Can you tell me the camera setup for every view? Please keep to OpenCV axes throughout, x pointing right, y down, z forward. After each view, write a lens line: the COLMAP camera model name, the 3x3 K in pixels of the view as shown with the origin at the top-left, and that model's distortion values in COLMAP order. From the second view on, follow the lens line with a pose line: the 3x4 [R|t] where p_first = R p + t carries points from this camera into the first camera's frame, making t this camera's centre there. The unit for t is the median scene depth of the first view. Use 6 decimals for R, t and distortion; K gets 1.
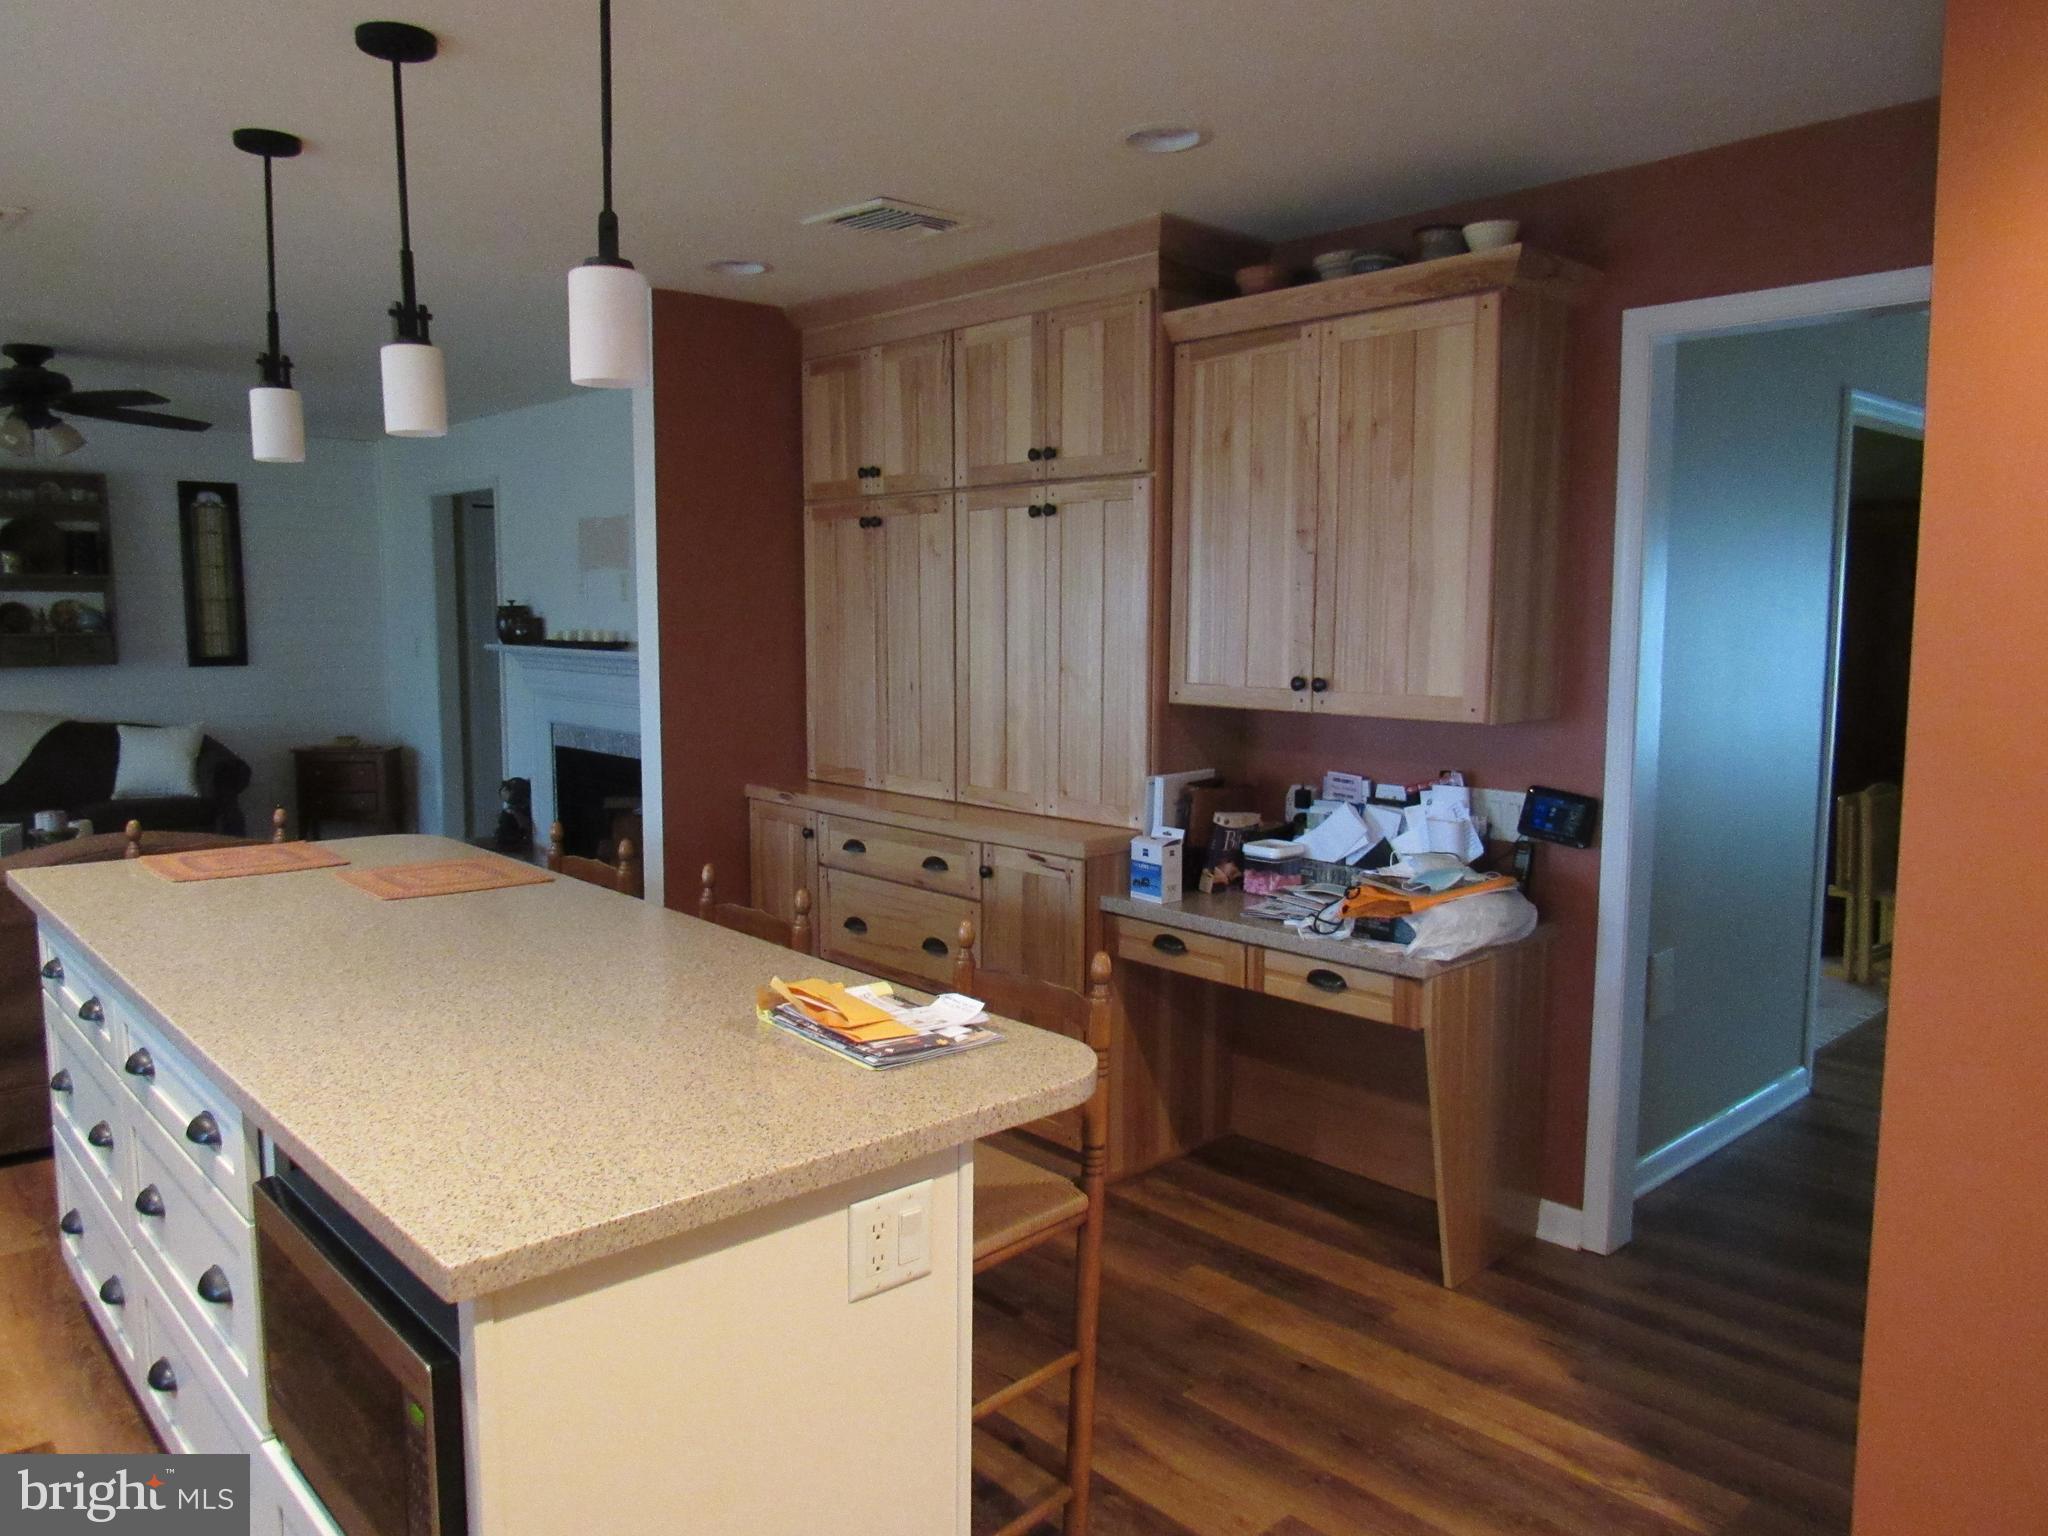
lens RADIAL K [[1481.5, 0, 1016.1], [0, 1481.5, 777.8], [0, 0, 1]] dist [-0.022179, -0.007346]
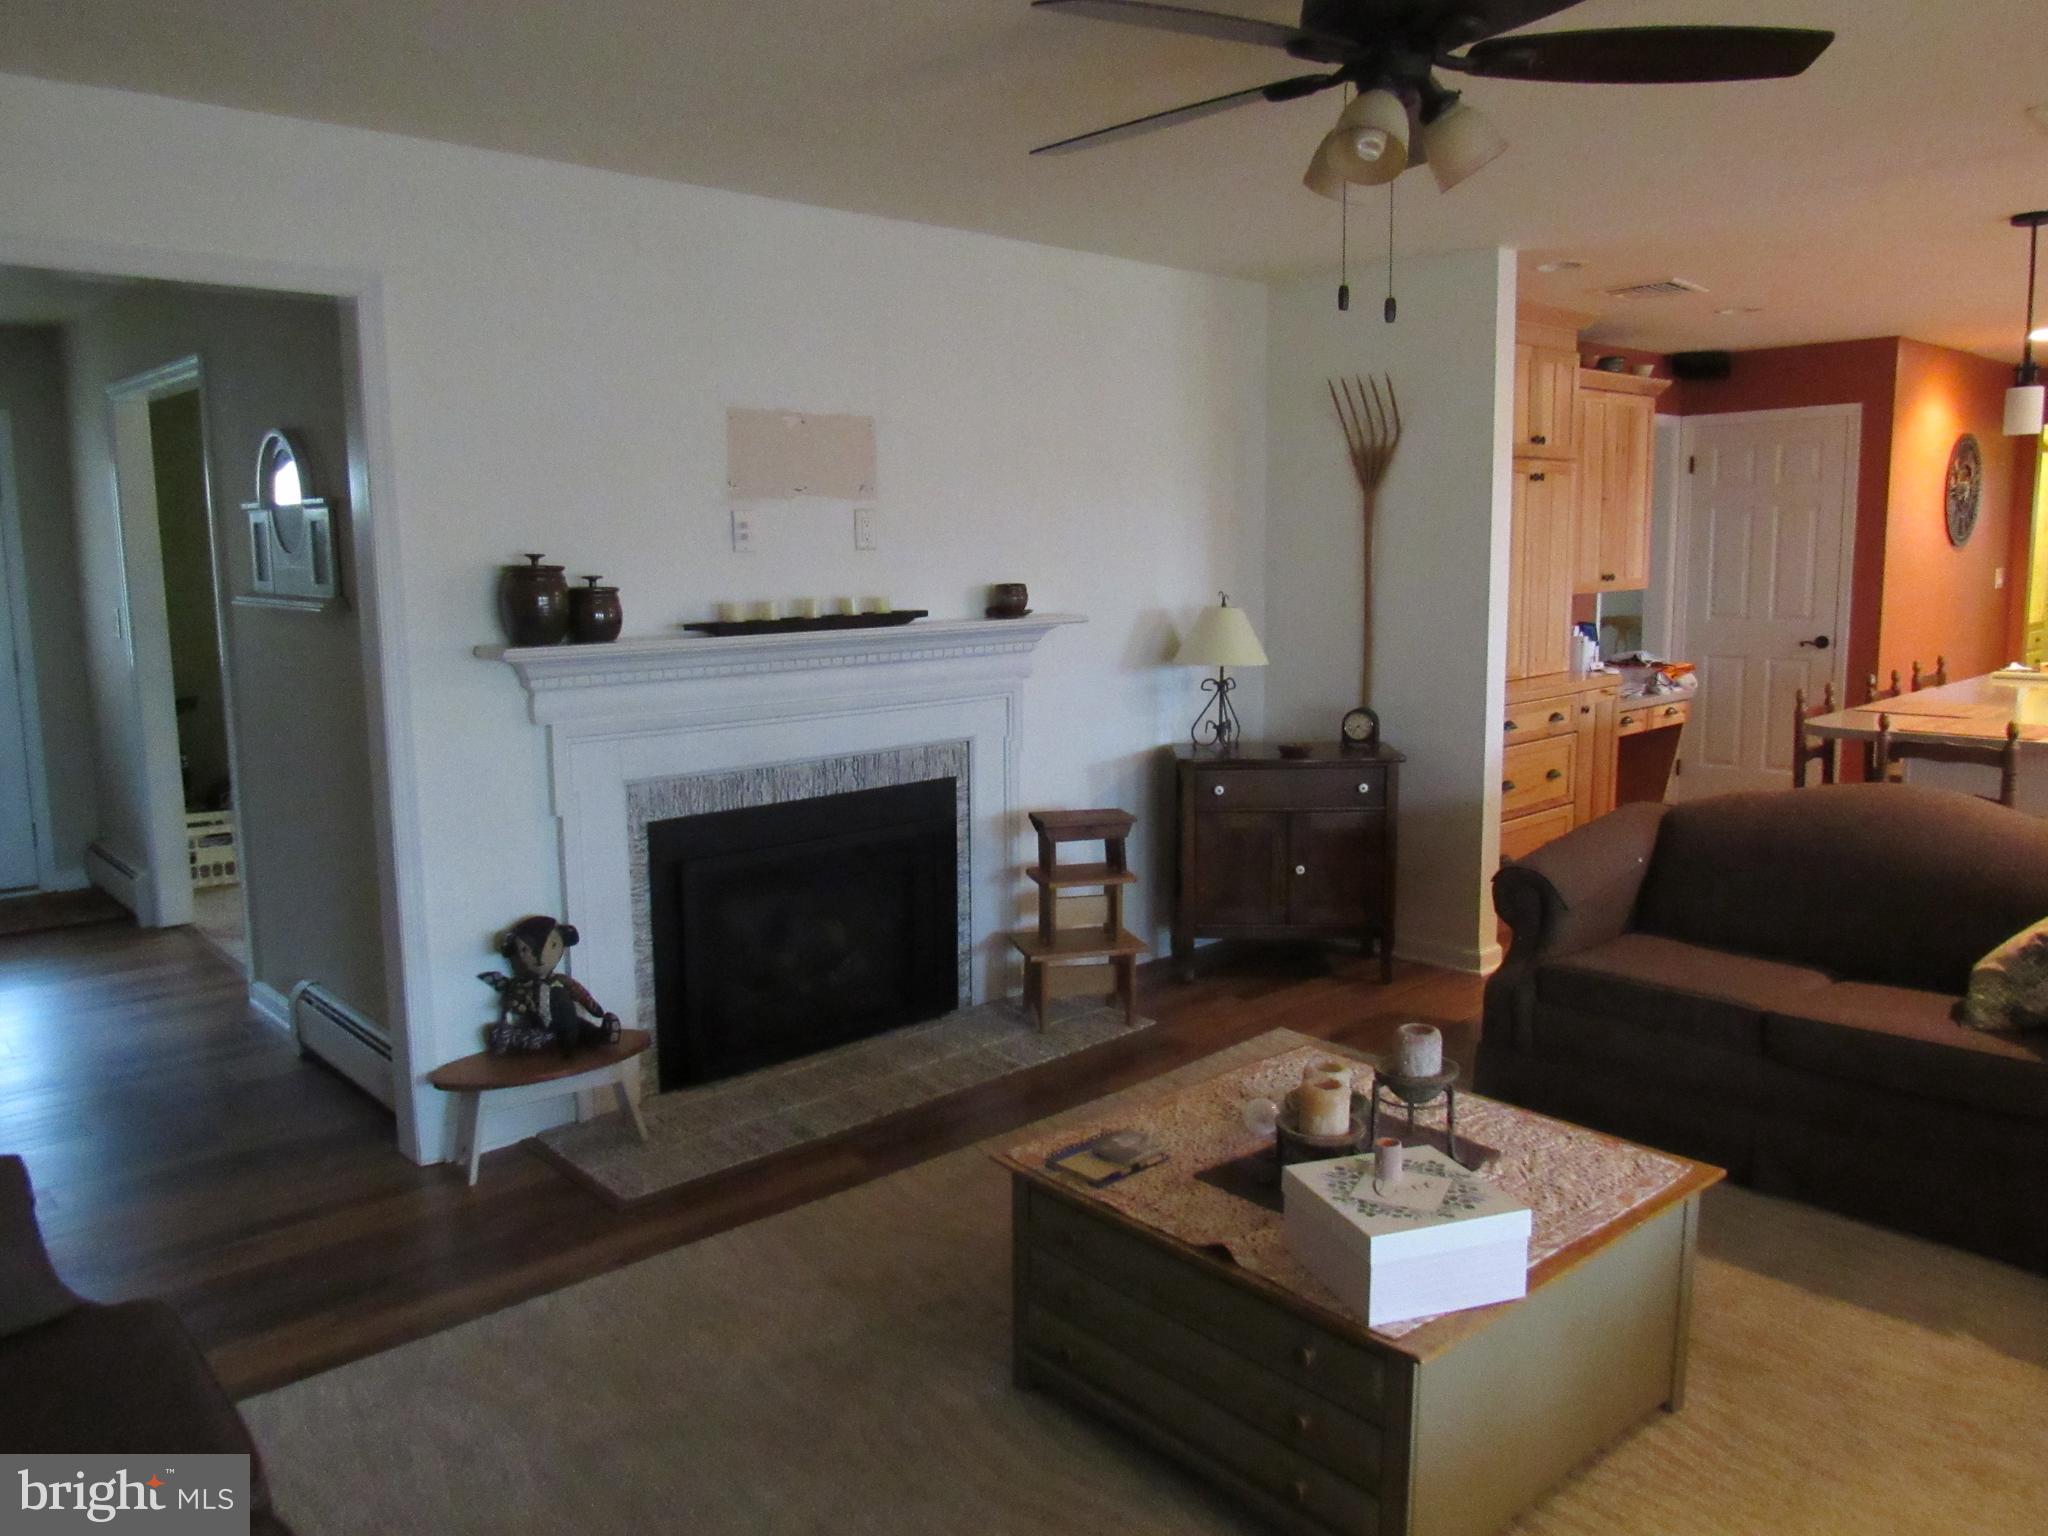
lens RADIAL K [[1481.5, 0, 1026.9], [0, 1481.5, 782.6], [0, 0, 1]] dist [-0.022179, -0.007346]
pose [[-0.022883, -0.164237, 0.986155, -1.476947], [0.132115, 0.977266, 0.165822, -0.187942], [-0.990970, 0.134080, -0.000664, 1.512436]]
